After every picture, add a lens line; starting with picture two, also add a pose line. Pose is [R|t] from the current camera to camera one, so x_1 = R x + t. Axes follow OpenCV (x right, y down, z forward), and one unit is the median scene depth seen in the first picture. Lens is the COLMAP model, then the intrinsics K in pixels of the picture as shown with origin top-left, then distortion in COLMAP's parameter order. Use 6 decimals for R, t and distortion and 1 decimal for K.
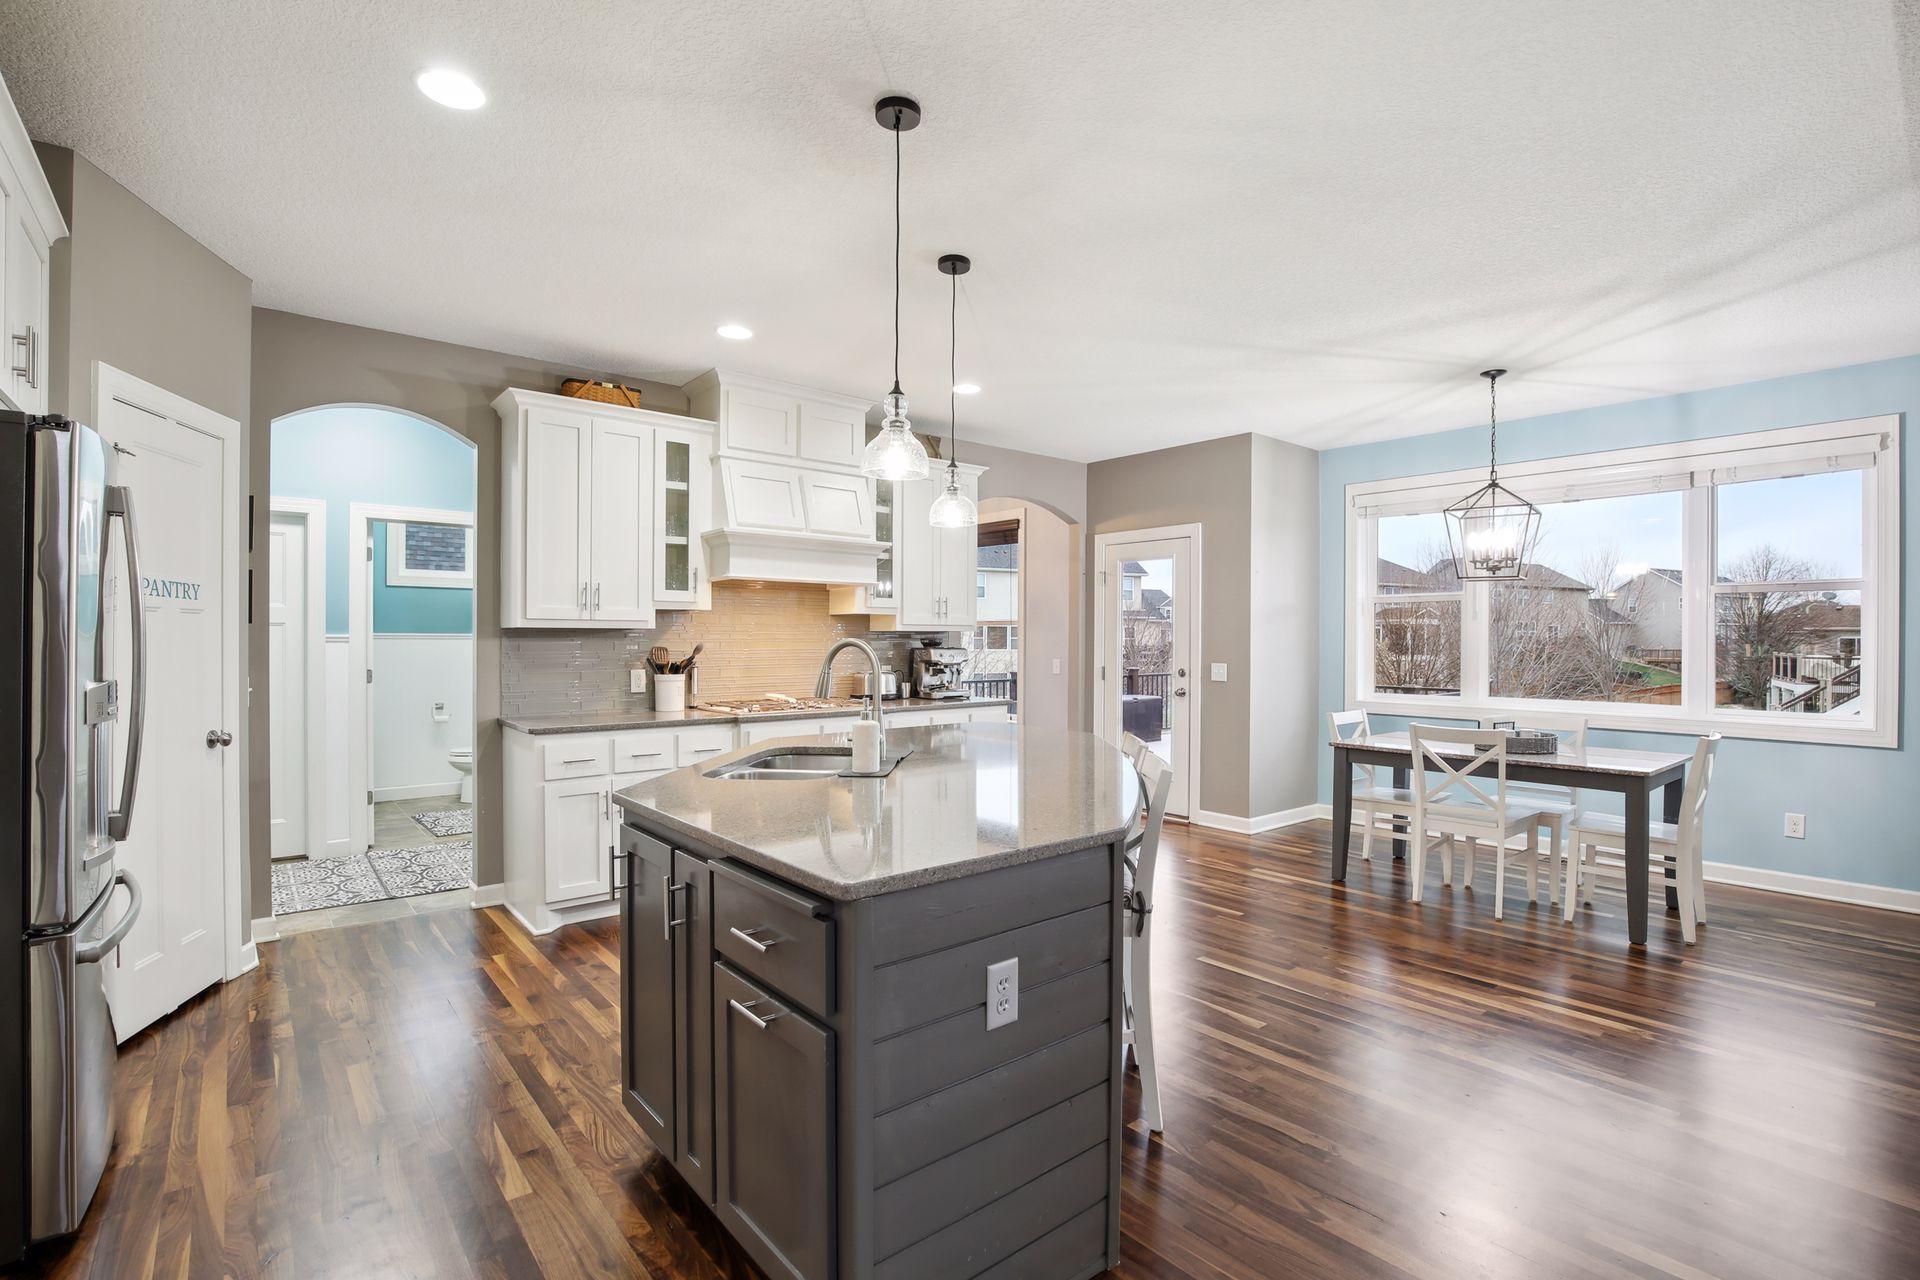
lens RADIAL K [[892.7, 0, 960.0], [0, 892.7, 640.0], [0, 0, 1]] dist [-0.028346, -0.000870]
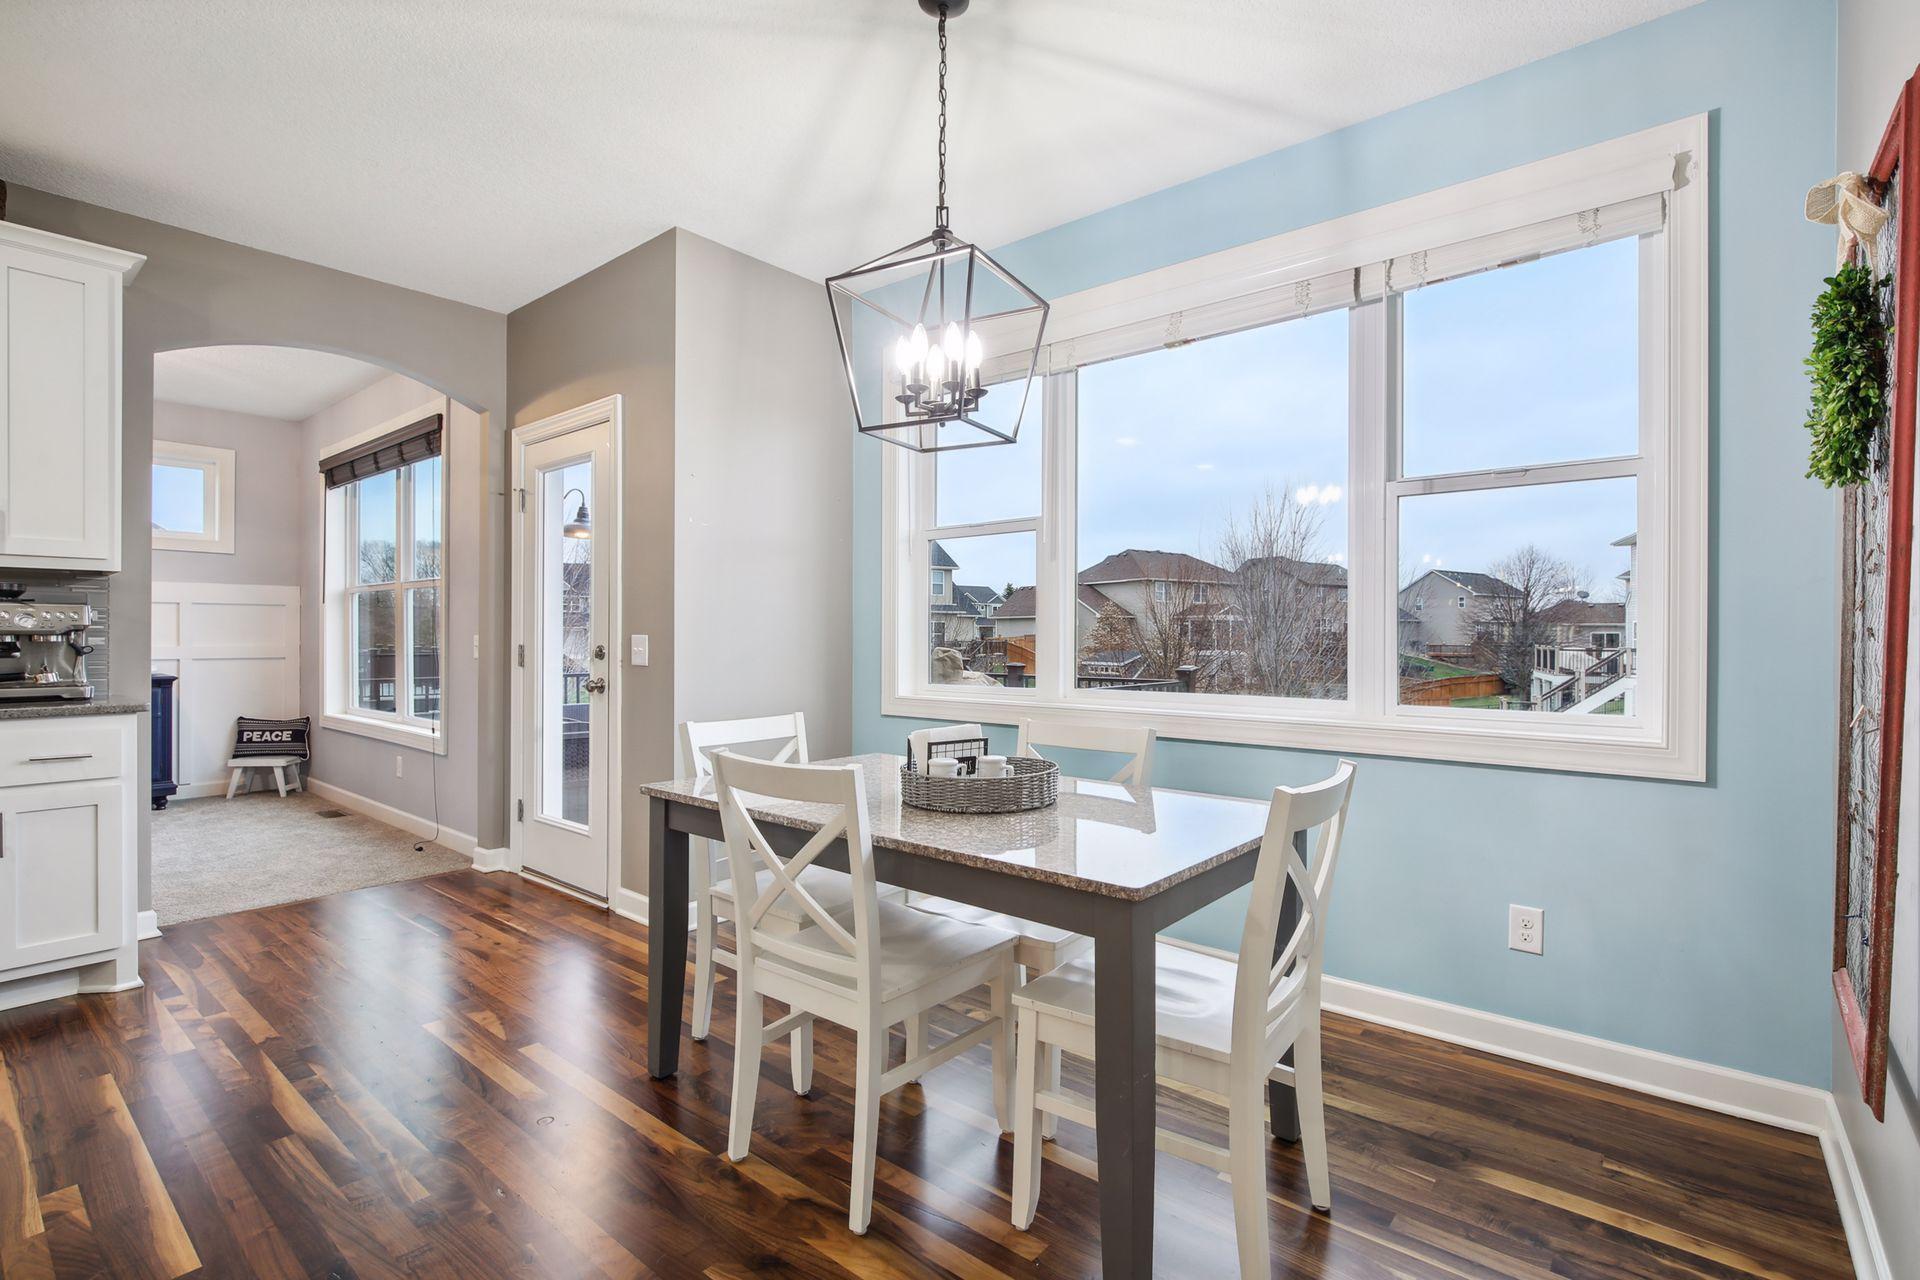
lens RADIAL K [[892.7, 0, 960.0], [0, 892.7, 640.0], [0, 0, 1]] dist [-0.028346, -0.000870]
pose [[0.985392, -0.001193, 0.170300, 0.349743], [0.000909, 0.999998, 0.001745, 0.025164], [-0.170302, -0.001565, 0.985391, 0.349727]]
